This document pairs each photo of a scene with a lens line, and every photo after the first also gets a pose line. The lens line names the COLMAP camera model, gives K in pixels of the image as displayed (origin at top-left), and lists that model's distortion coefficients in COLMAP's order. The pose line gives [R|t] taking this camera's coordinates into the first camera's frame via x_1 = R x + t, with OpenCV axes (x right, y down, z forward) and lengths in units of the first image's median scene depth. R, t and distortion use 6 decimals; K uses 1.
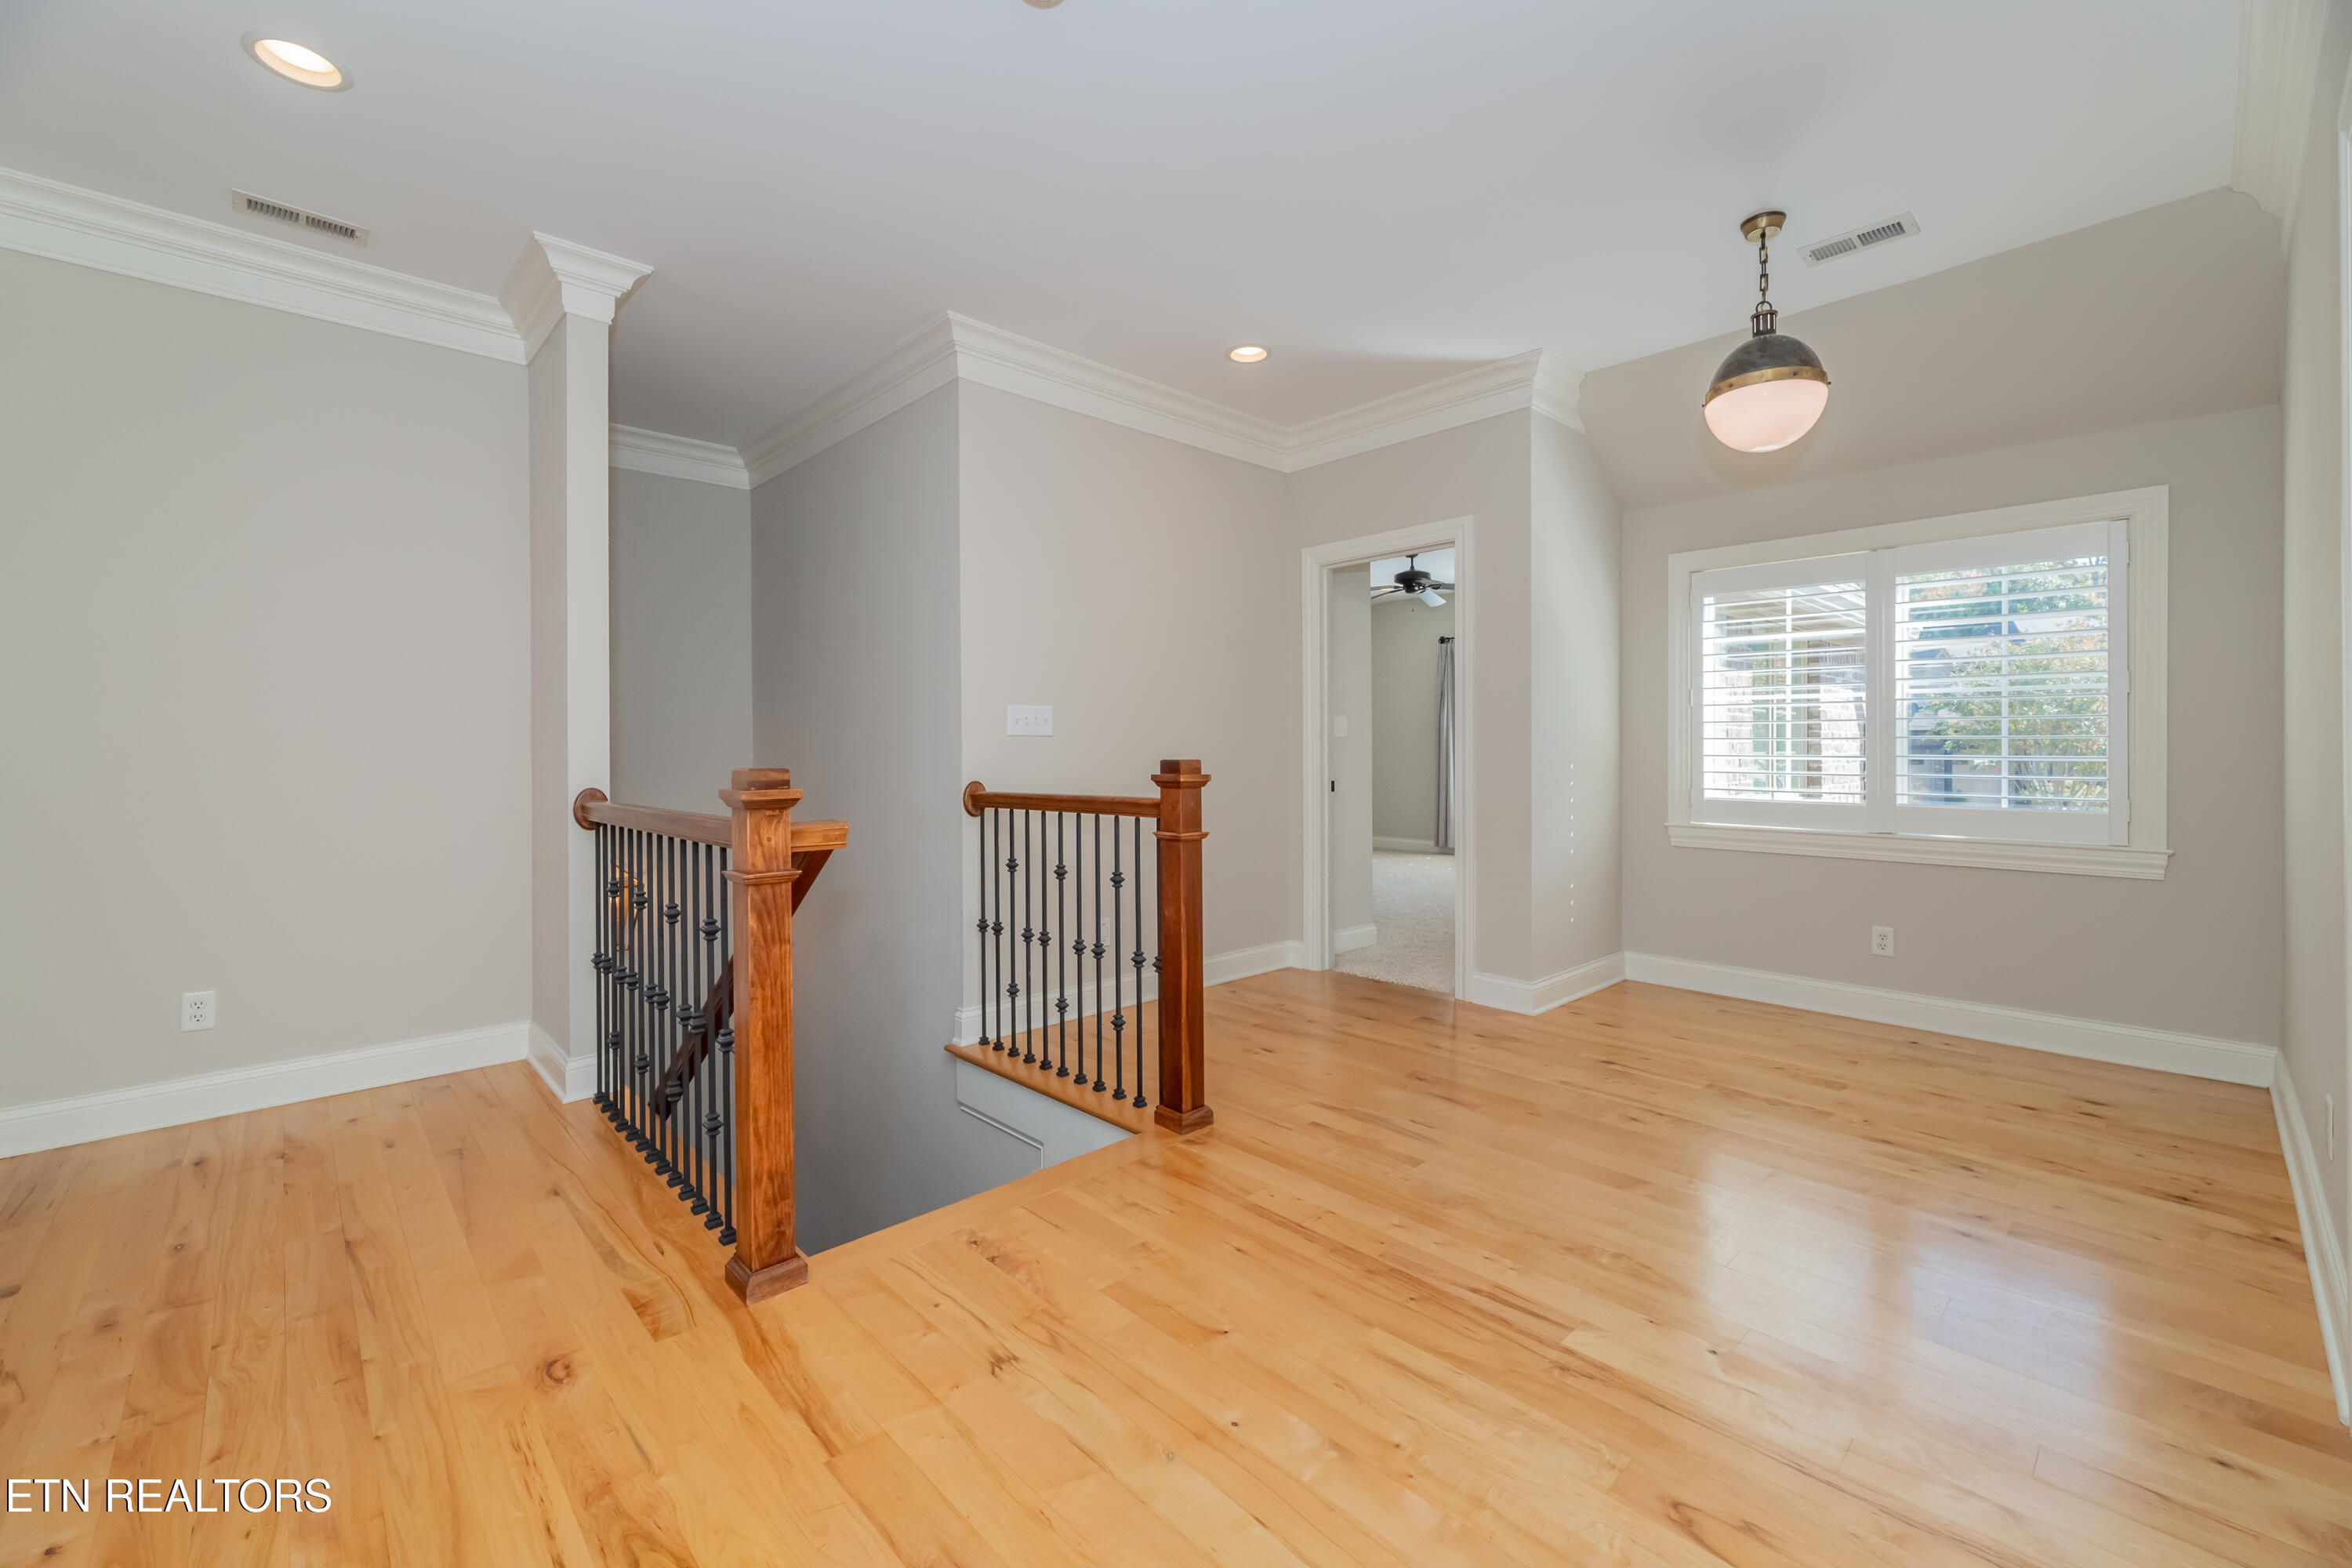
lens RADIAL K [[963.0, 0, 1169.5], [0, 963.0, 763.4], [0, 0, 1]] dist [-0.000967, 0.000703]
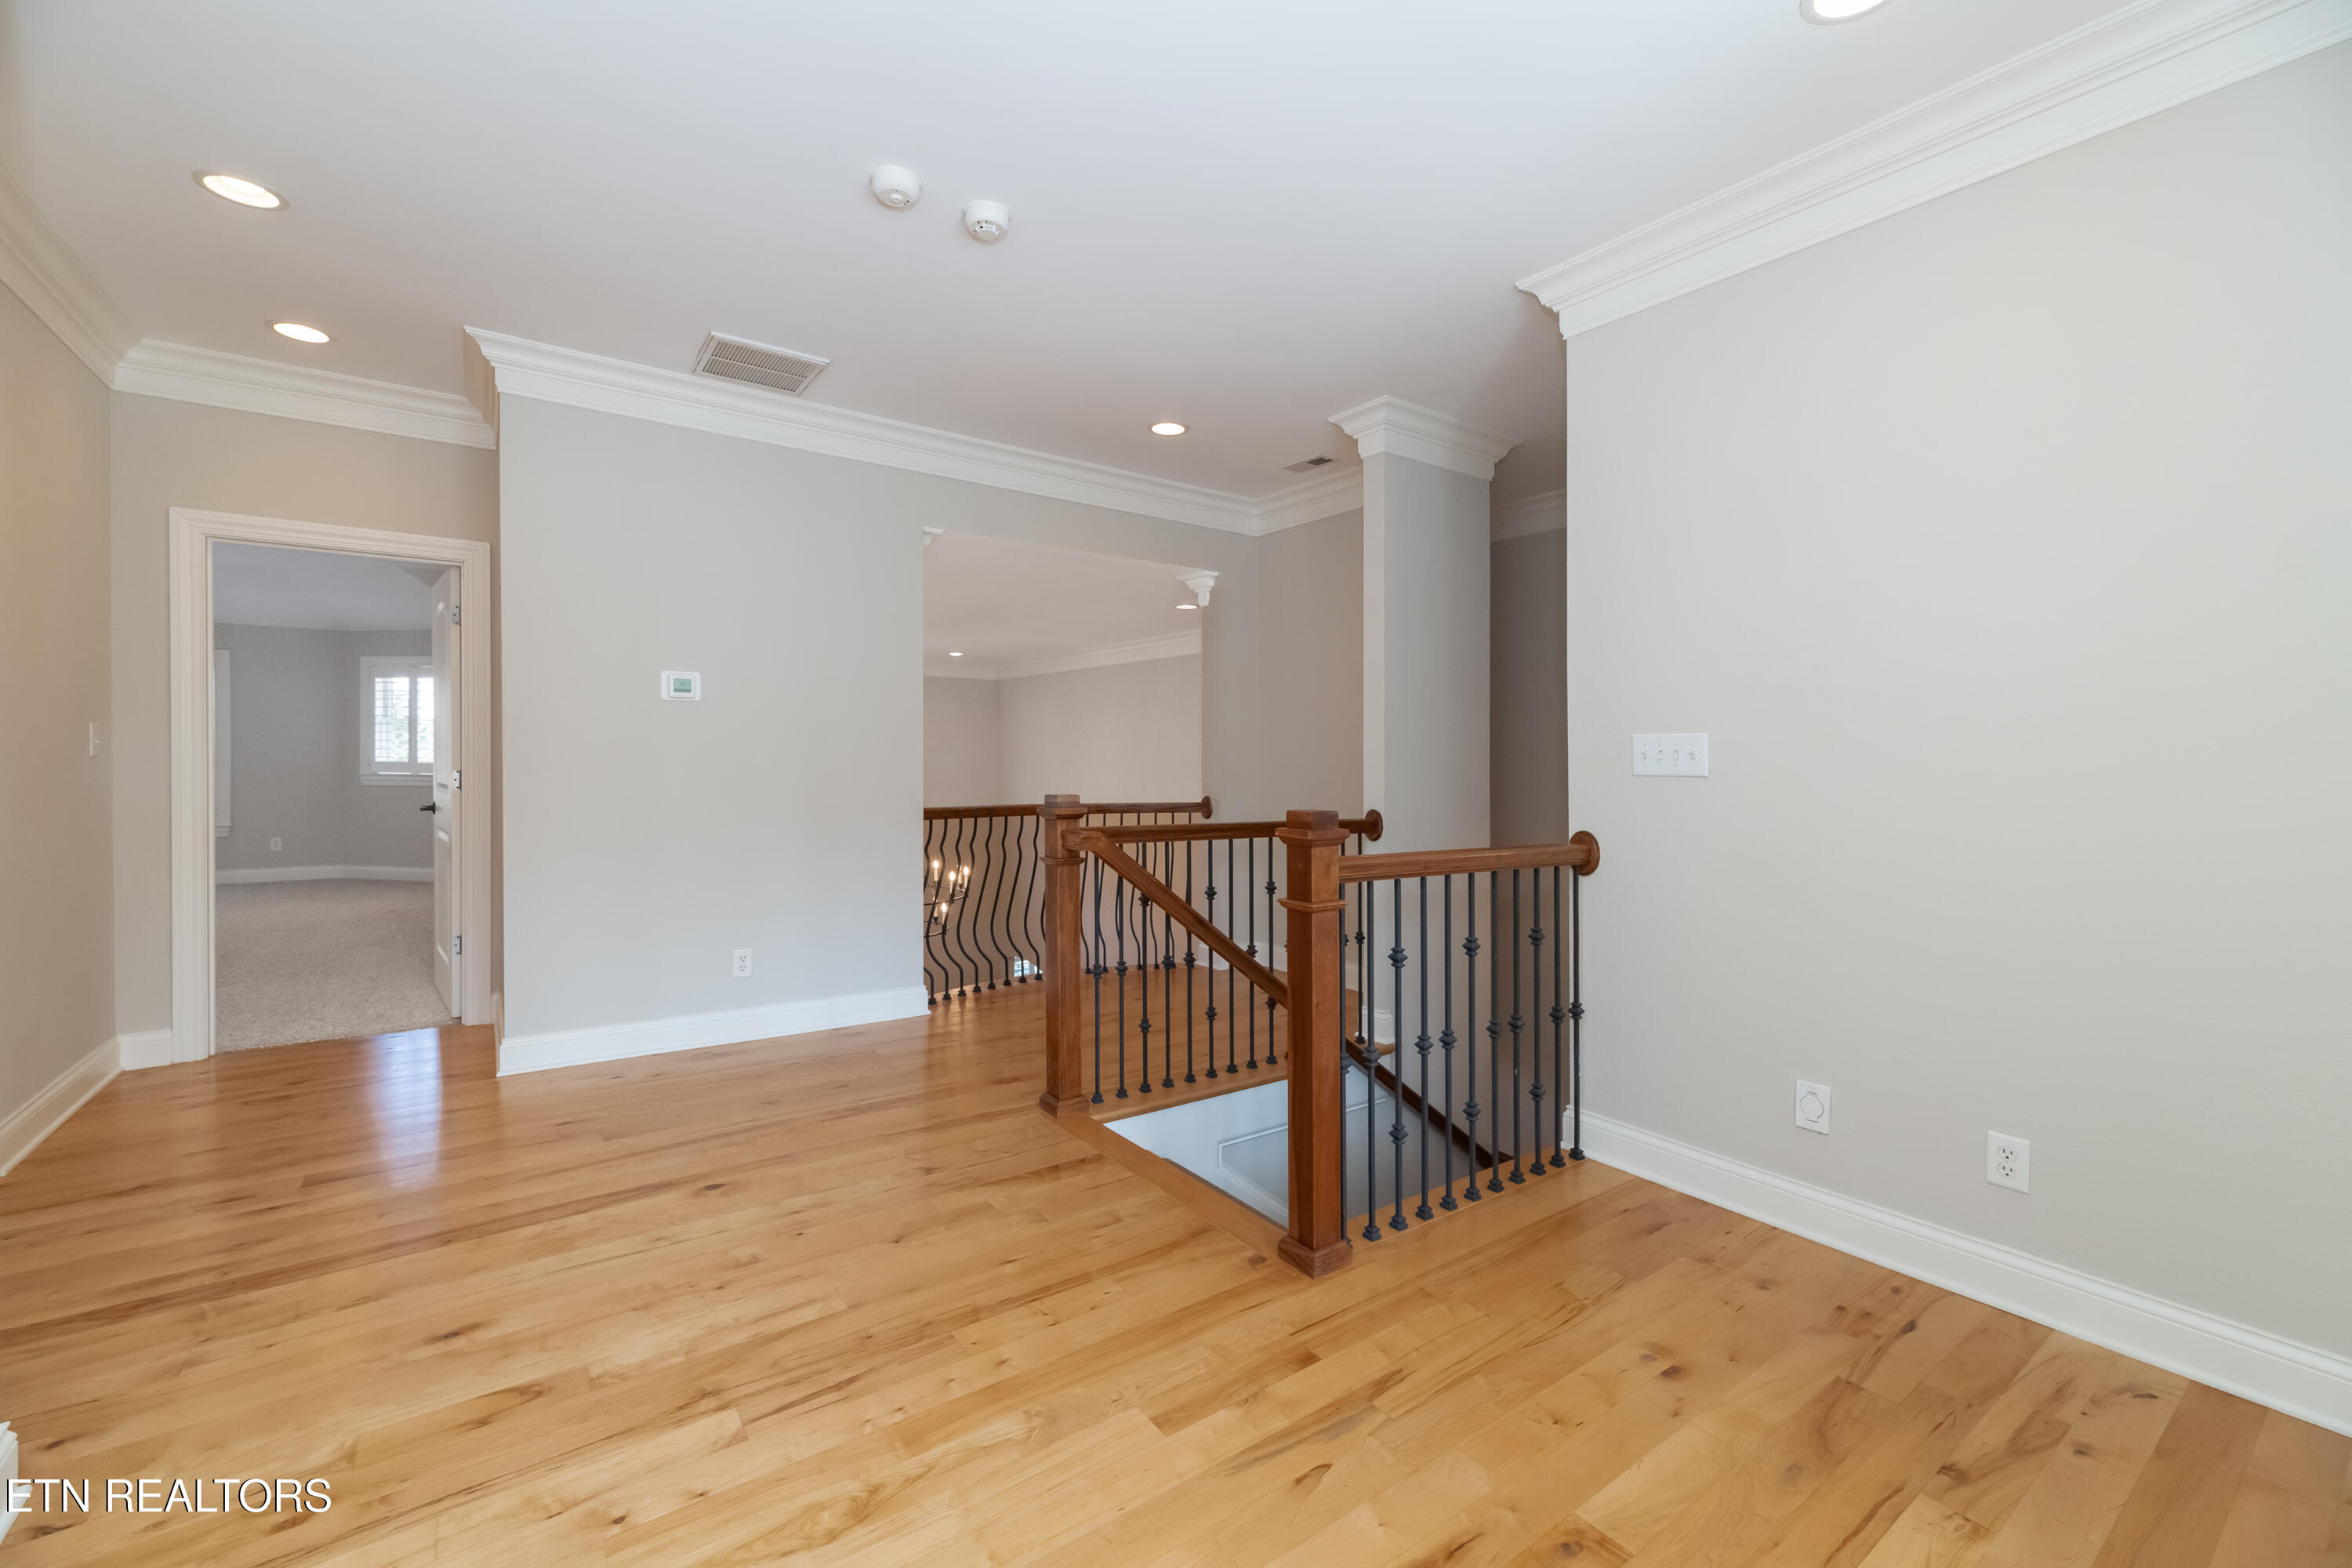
lens RADIAL K [[963.0, 0, 1171.2], [0, 963.0, 778.9], [0, 0, 1]] dist [-0.000967, 0.000703]
pose [[-0.143634, 0.002289, -0.989628, 1.209186], [-0.022689, 0.999727, 0.005605, -0.043239], [0.989371, 0.023259, -0.143543, 1.448873]]
